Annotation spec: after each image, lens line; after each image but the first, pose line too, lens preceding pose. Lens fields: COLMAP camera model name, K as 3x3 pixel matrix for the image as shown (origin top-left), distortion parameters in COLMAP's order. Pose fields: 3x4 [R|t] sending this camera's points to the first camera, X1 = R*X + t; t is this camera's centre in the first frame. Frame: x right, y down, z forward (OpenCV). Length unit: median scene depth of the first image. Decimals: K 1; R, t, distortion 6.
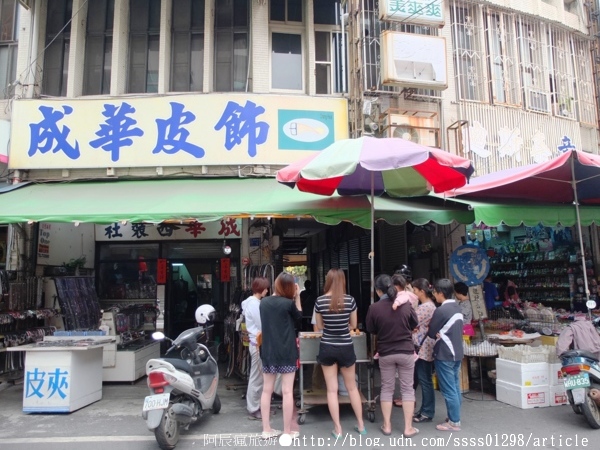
lens RADIAL K [[489.2, 0, 300.4], [0, 489.2, 225.8], [0, 0, 1]] dist [-0.028268, -0.003575]
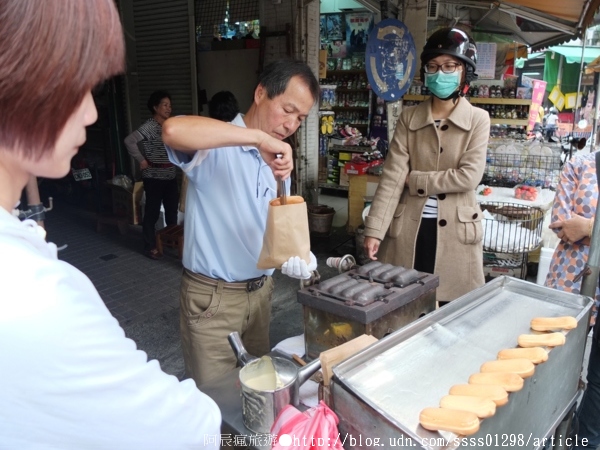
lens RADIAL K [[489.2, 0, 305.6], [0, 489.2, 221.6], [0, 0, 1]] dist [-0.028268, -0.003575]
pose [[0.767701, -0.132118, 0.627041, -0.047987], [-0.098105, 0.942748, 0.318749, 0.059342], [-0.633254, -0.306220, 0.710787, 0.443302]]
